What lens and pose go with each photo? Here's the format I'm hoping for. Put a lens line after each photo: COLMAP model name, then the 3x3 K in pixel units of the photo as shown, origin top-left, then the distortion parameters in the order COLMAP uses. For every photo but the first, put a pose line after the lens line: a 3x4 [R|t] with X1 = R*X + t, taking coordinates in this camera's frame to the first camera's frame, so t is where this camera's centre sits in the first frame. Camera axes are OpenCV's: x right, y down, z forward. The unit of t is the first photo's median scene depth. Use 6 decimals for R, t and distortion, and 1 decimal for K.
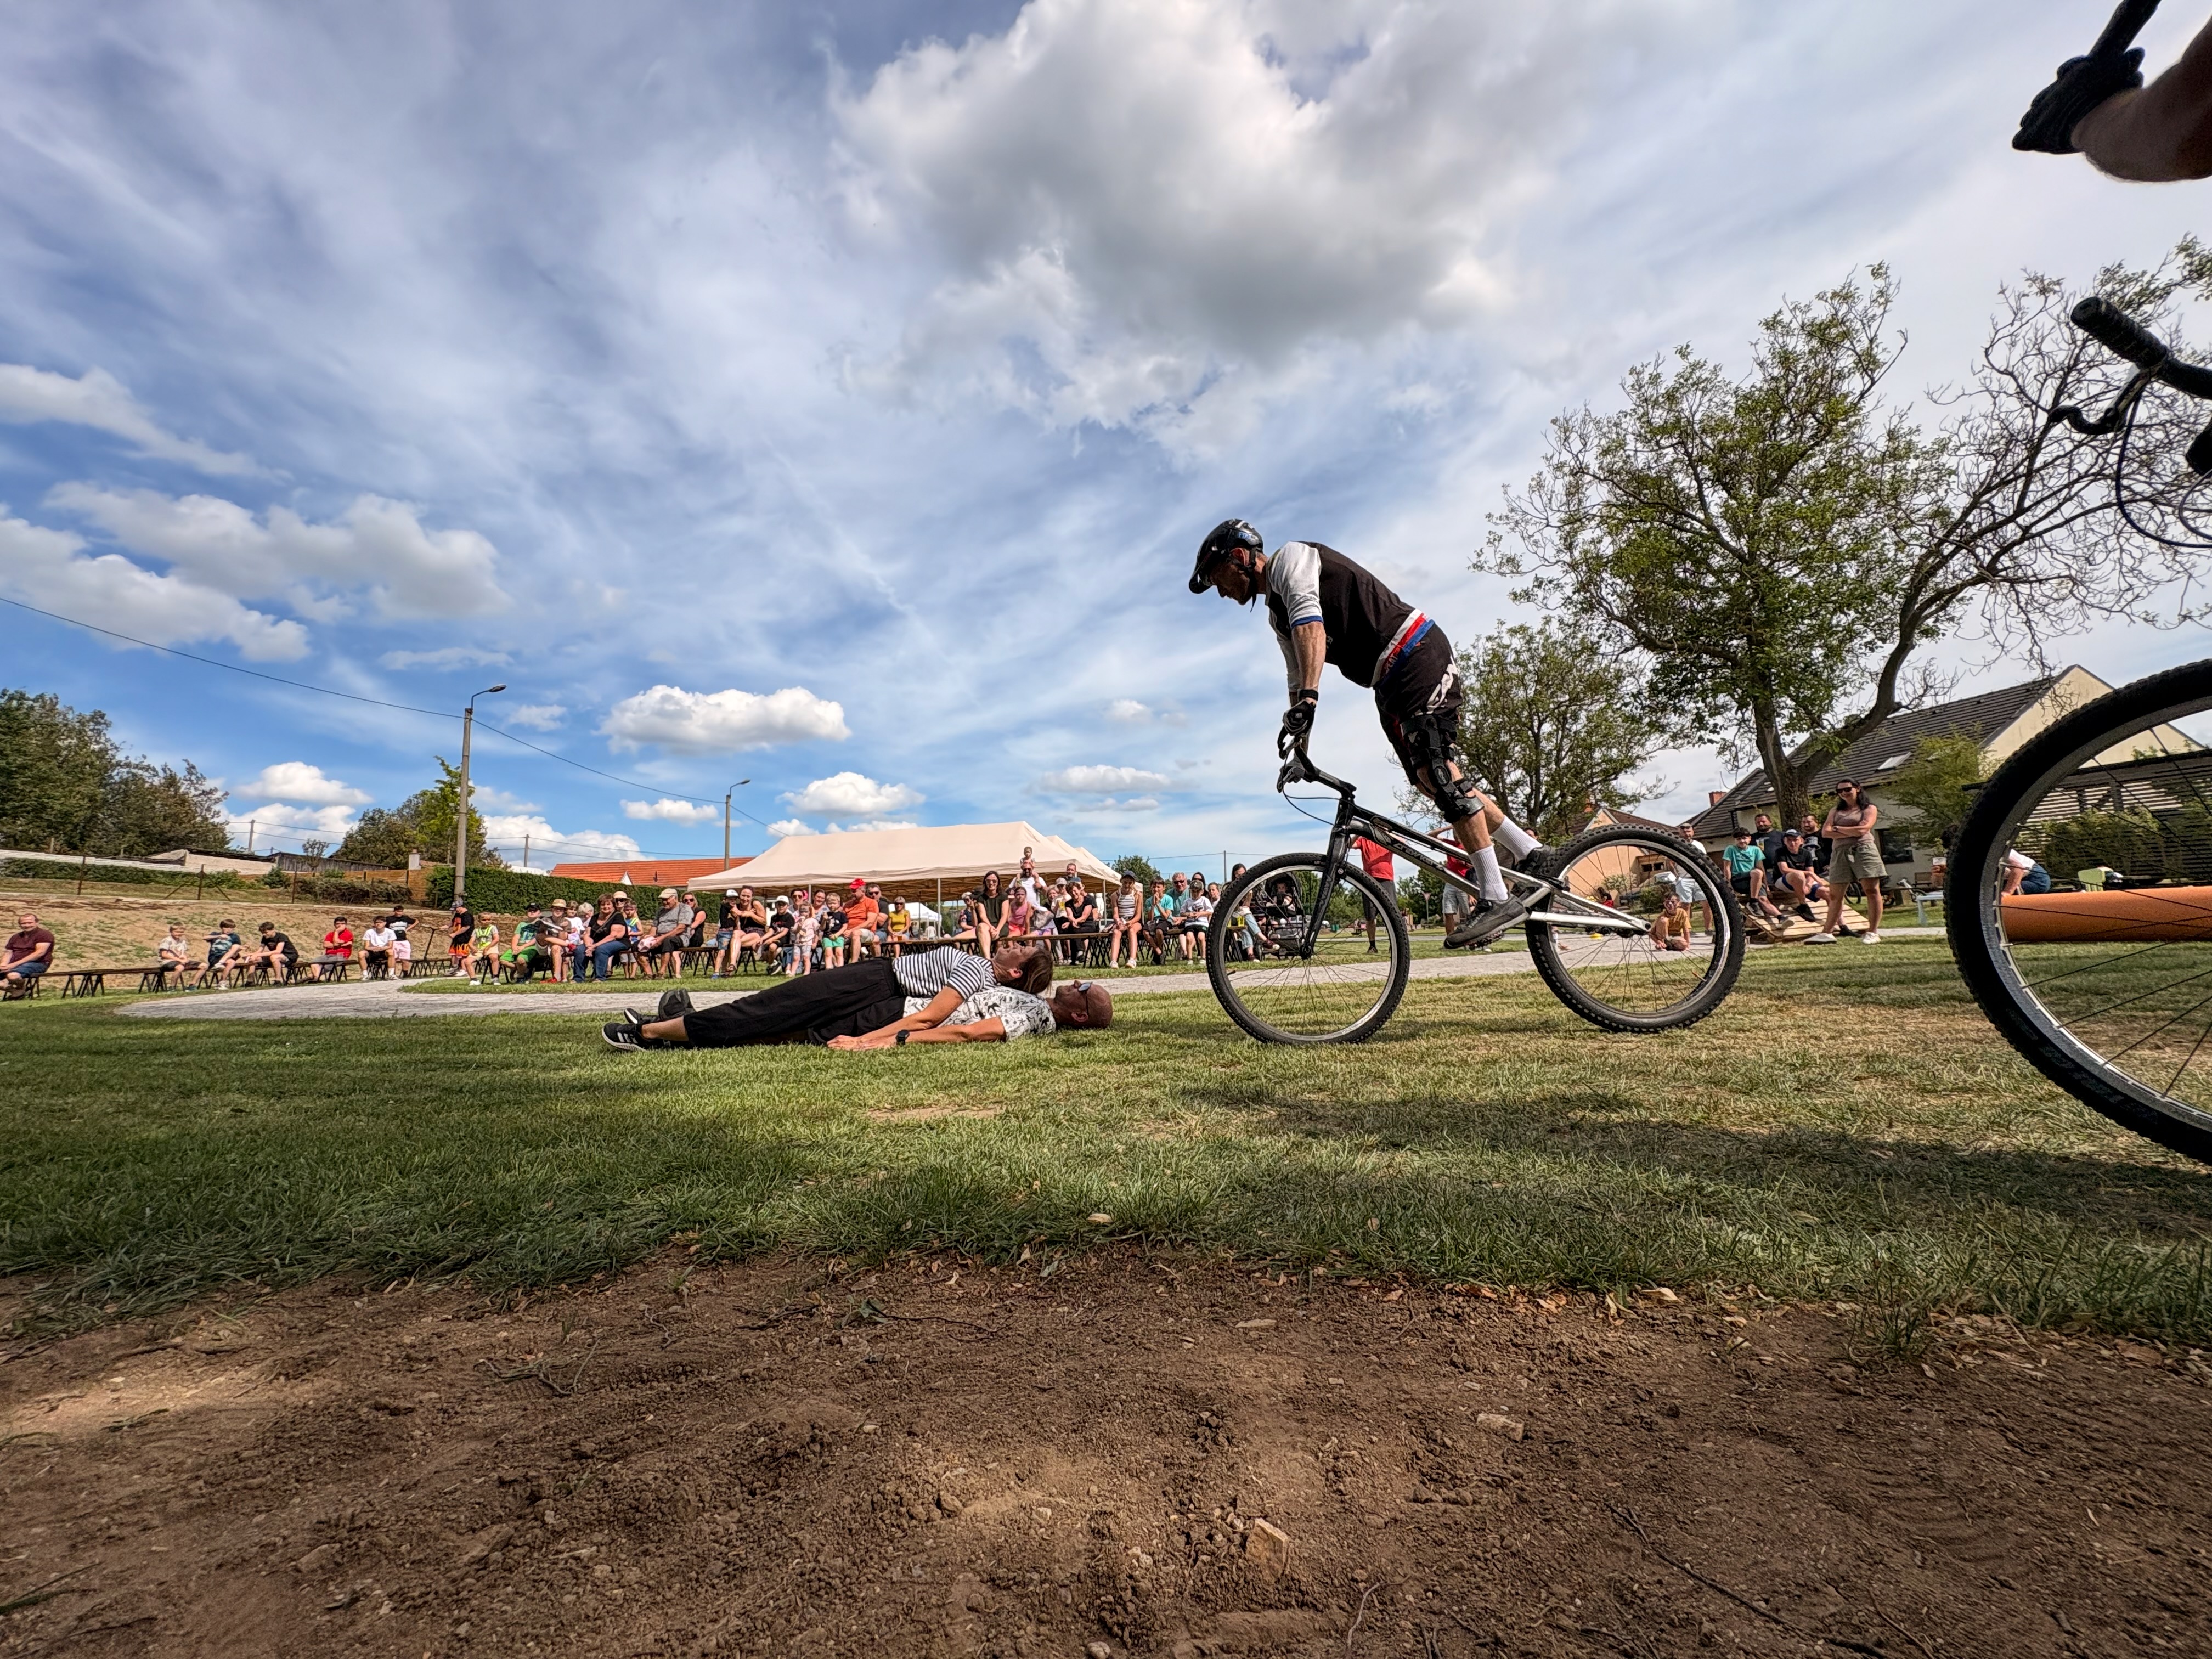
lens RADIAL K [[877.8, 0, 1106.0], [0, 877.8, 829.5], [0, 0, 1]] dist [-0.002635, 0.000132]
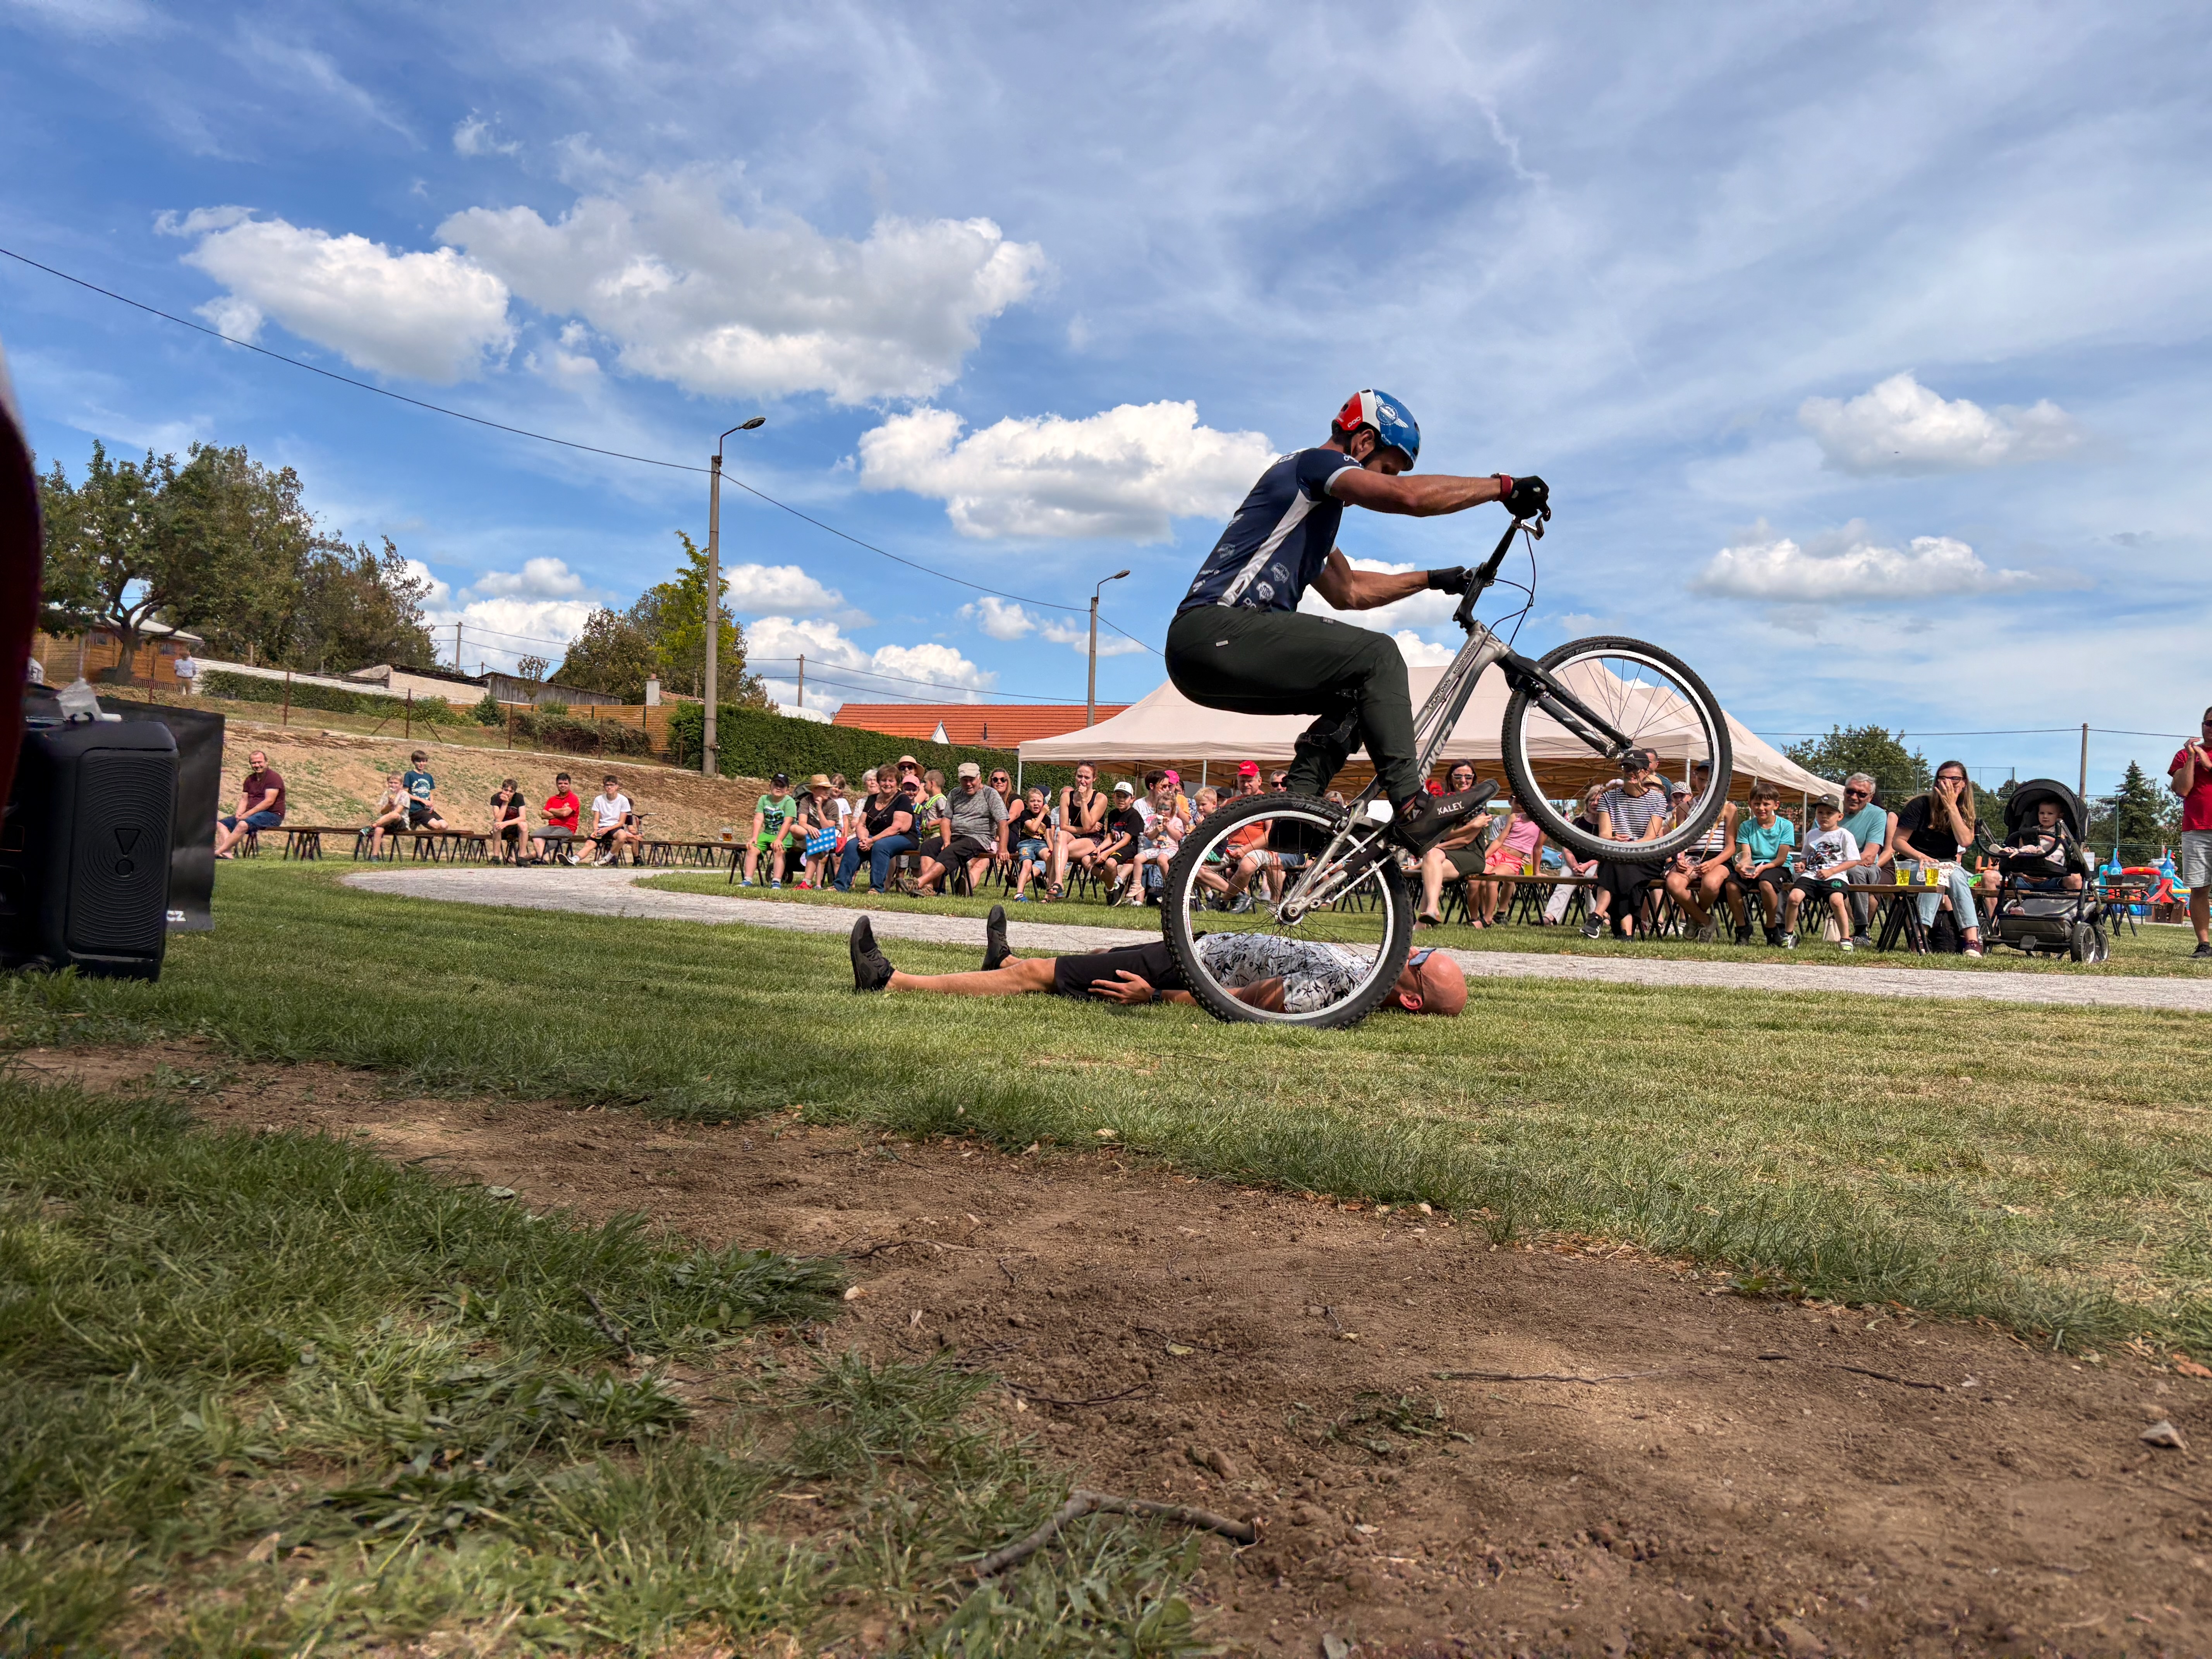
lens RADIAL K [[1657.8, 0, 1094.2], [0, 1657.8, 878.1], [0, 0, 1]] dist [0.057661, 0.000107]
pose [[0.915657, 0.078184, -0.394284, 0.153512], [-0.025864, 0.990329, 0.136309, -0.032079], [0.401128, -0.114614, 0.908823, -0.171948]]
